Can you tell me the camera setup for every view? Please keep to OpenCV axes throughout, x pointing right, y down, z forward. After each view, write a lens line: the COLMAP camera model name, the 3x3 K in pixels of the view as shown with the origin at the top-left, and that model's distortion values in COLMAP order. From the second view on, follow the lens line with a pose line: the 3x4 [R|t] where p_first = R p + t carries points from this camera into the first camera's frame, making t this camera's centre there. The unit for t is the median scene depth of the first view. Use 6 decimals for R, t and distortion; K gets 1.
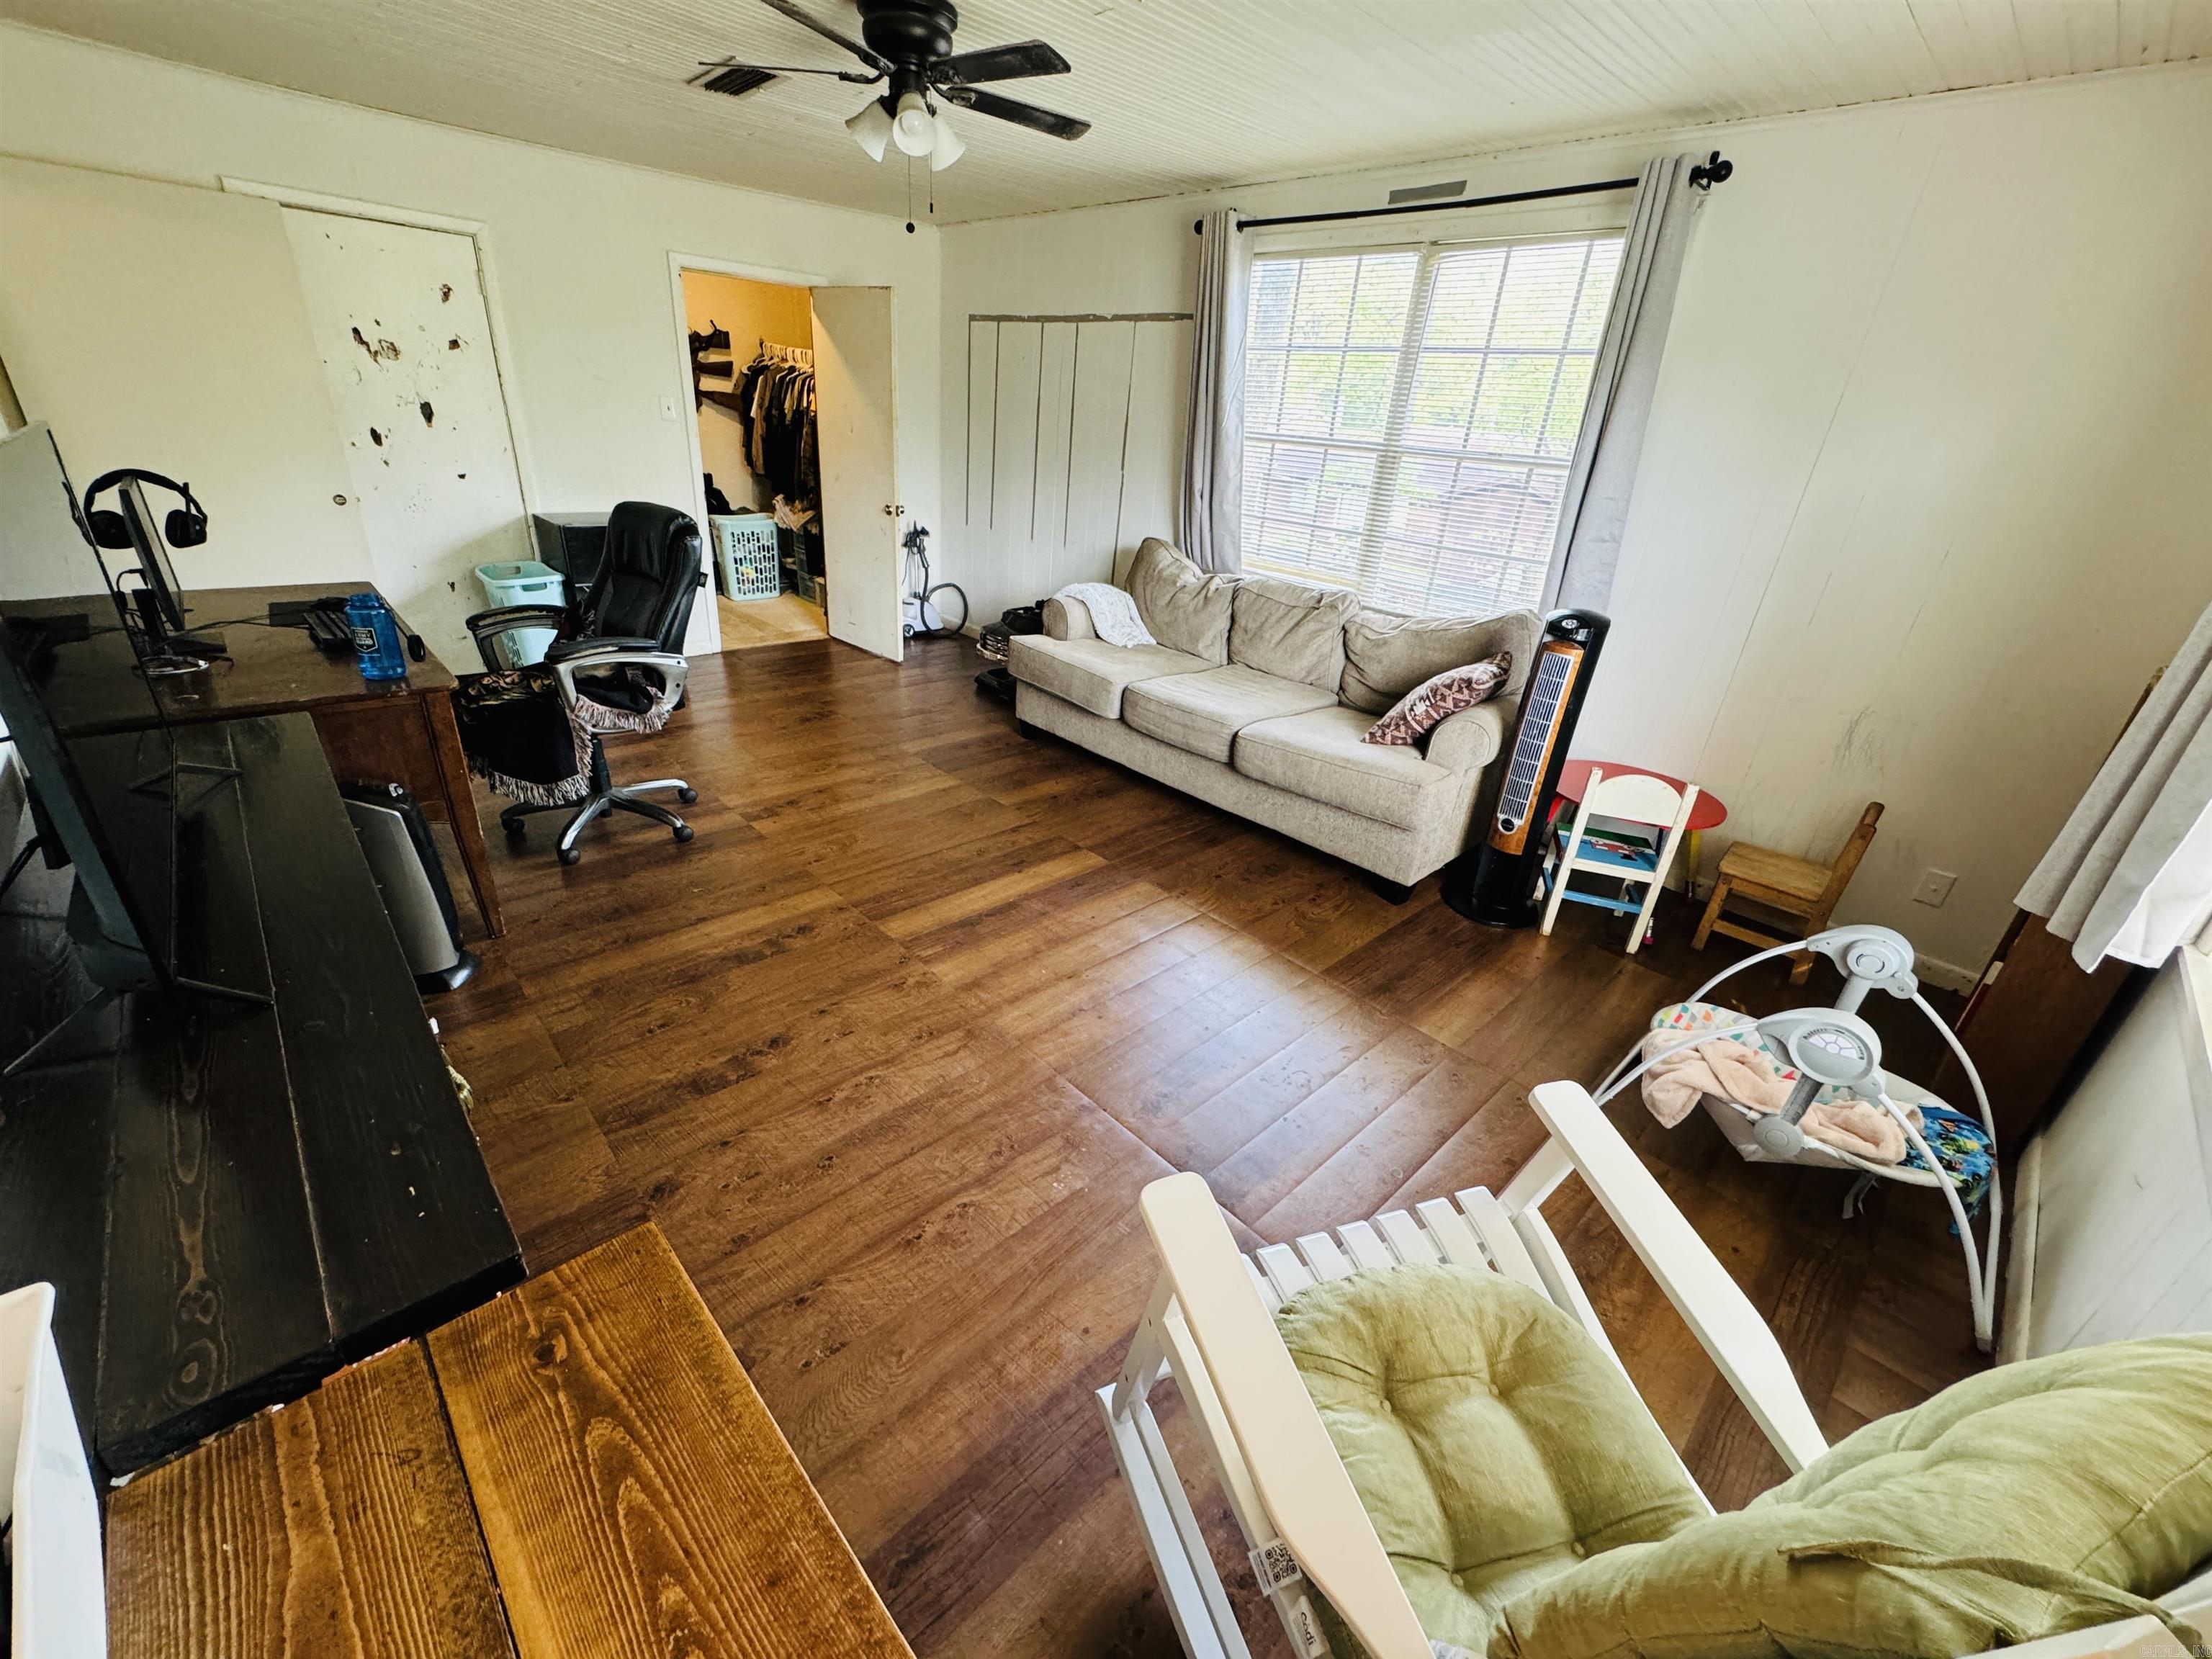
lens RADIAL K [[890.8, 0, 1104.2], [0, 890.8, 829.9], [0, 0, 1]] dist [-0.003186, 0.000489]
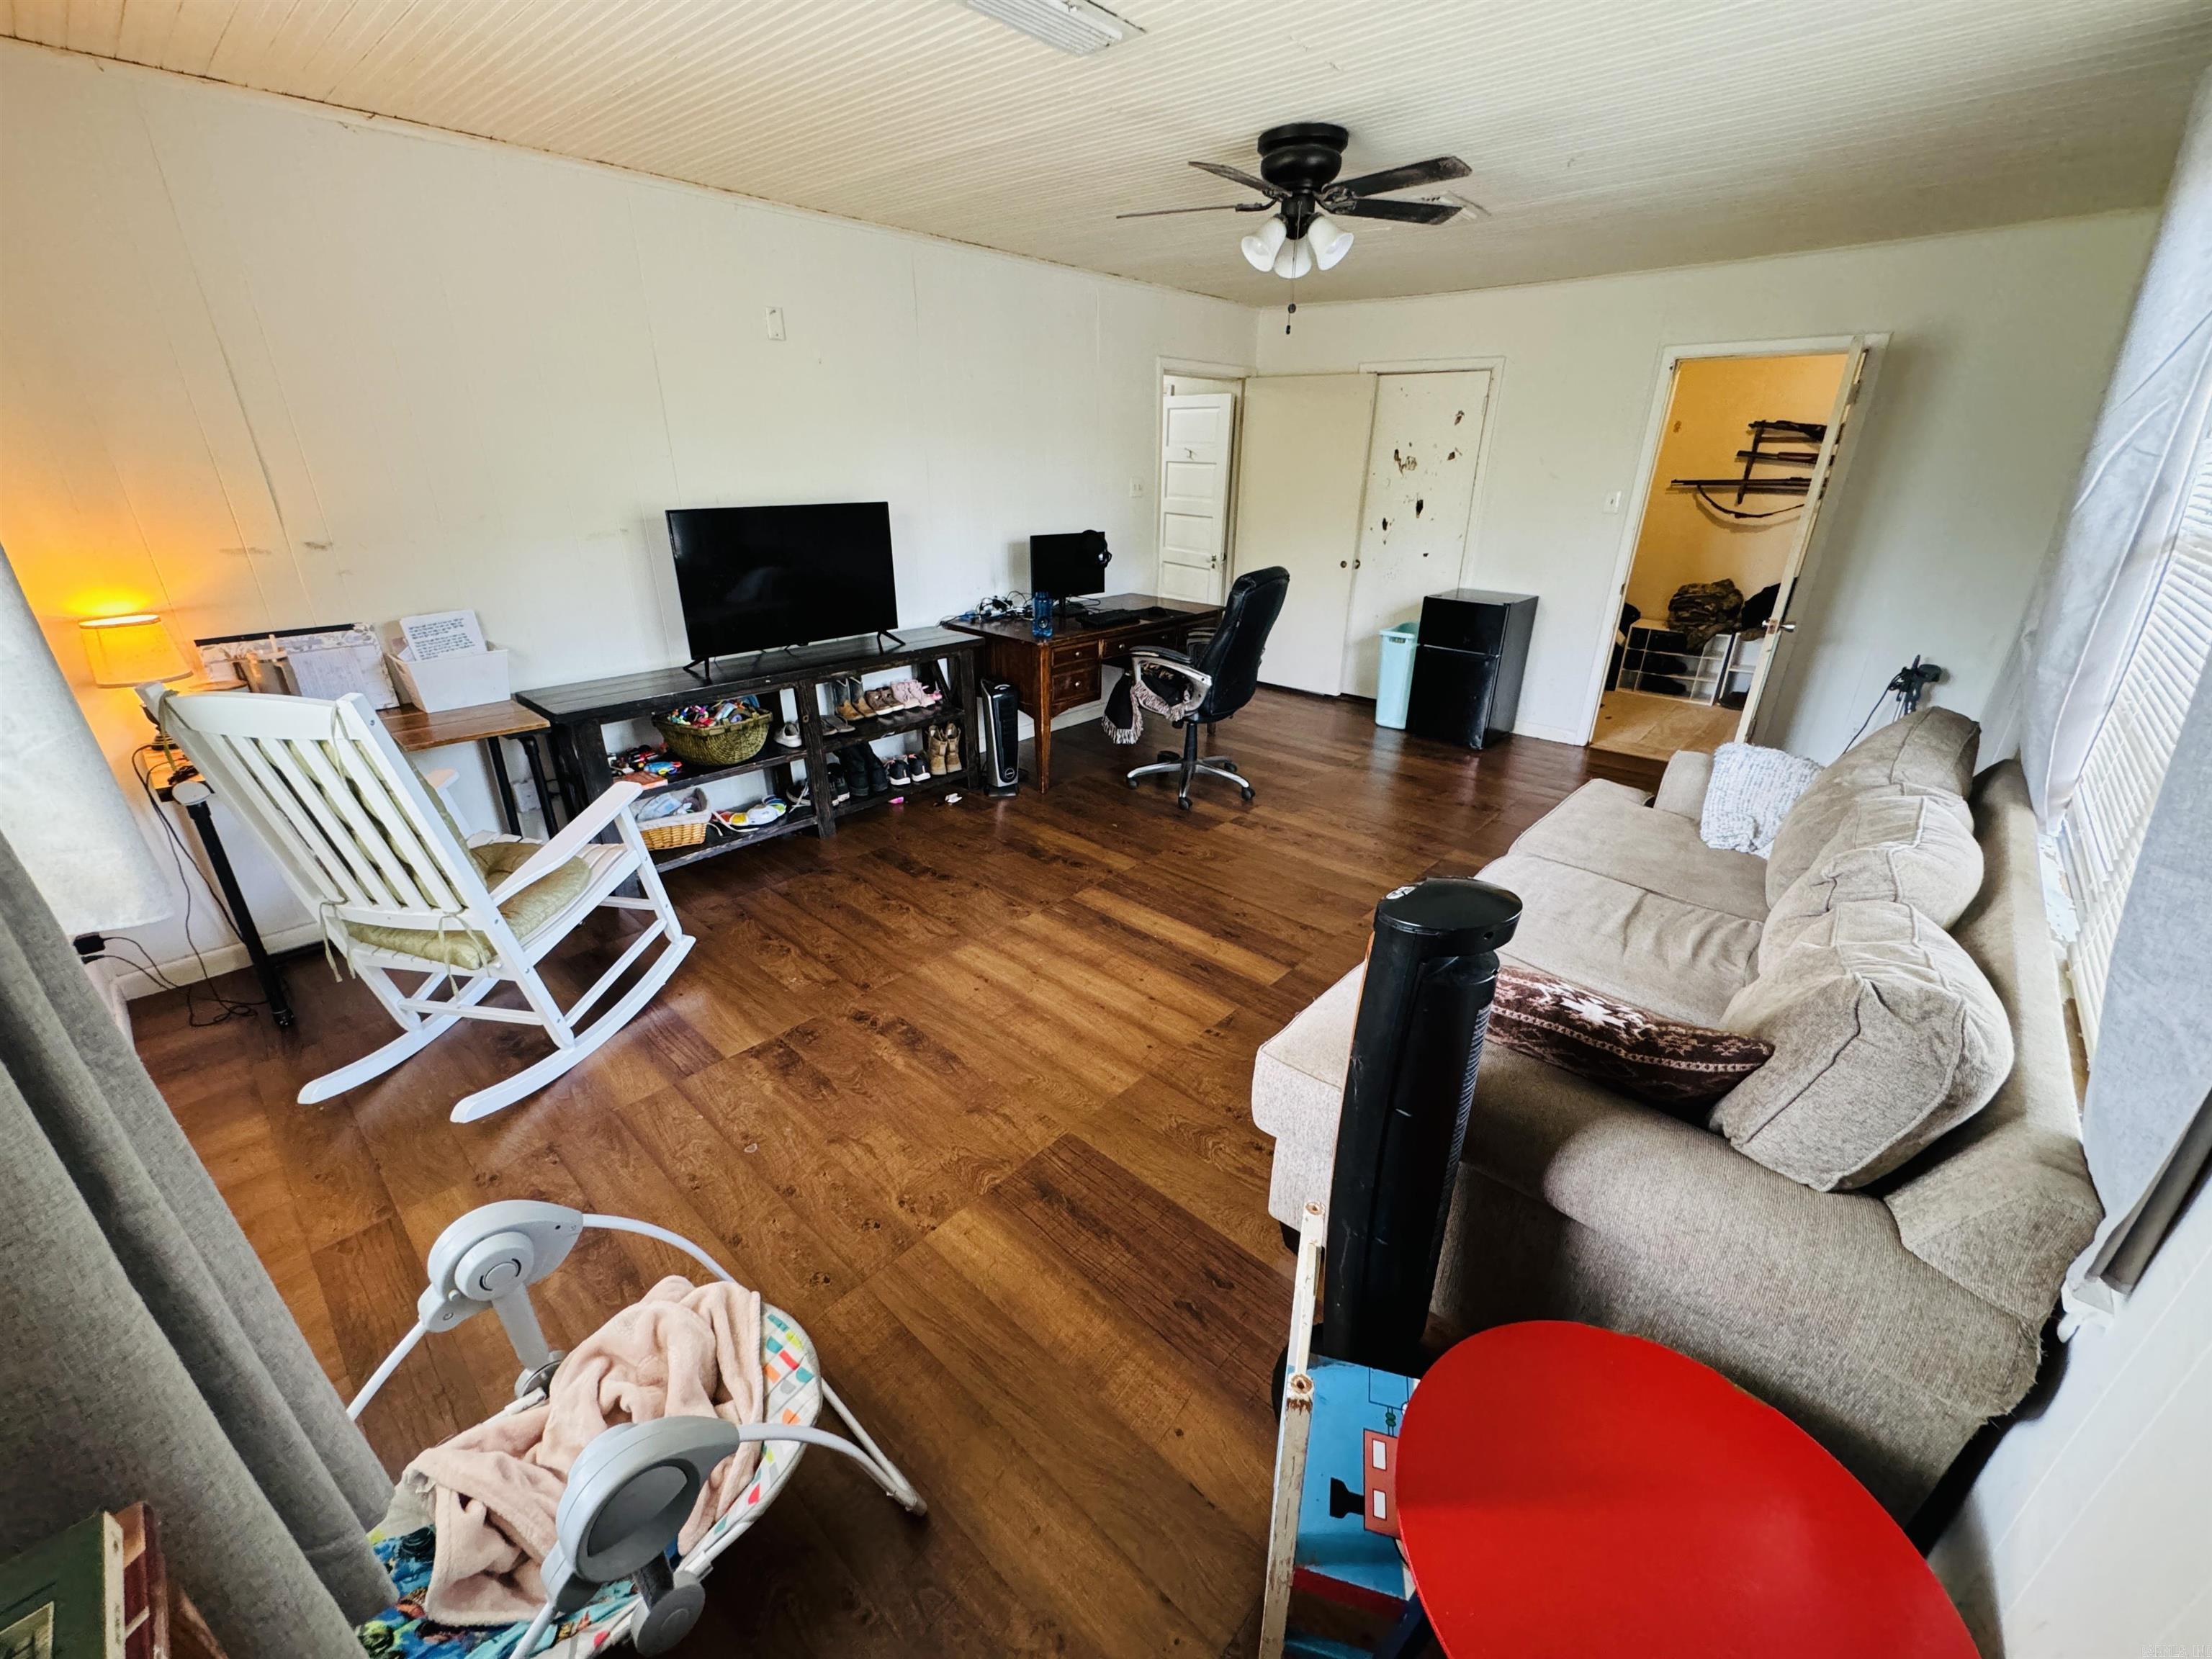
lens RADIAL K [[890.8, 0, 1109.6], [0, 890.8, 833.6], [0, 0, 1]] dist [-0.003186, 0.000489]
pose [[0.073993, 0.328743, -0.941517, 0.866796], [-0.430130, 0.862294, 0.267278, -0.292033], [0.899729, 0.385198, 0.205206, 0.706479]]
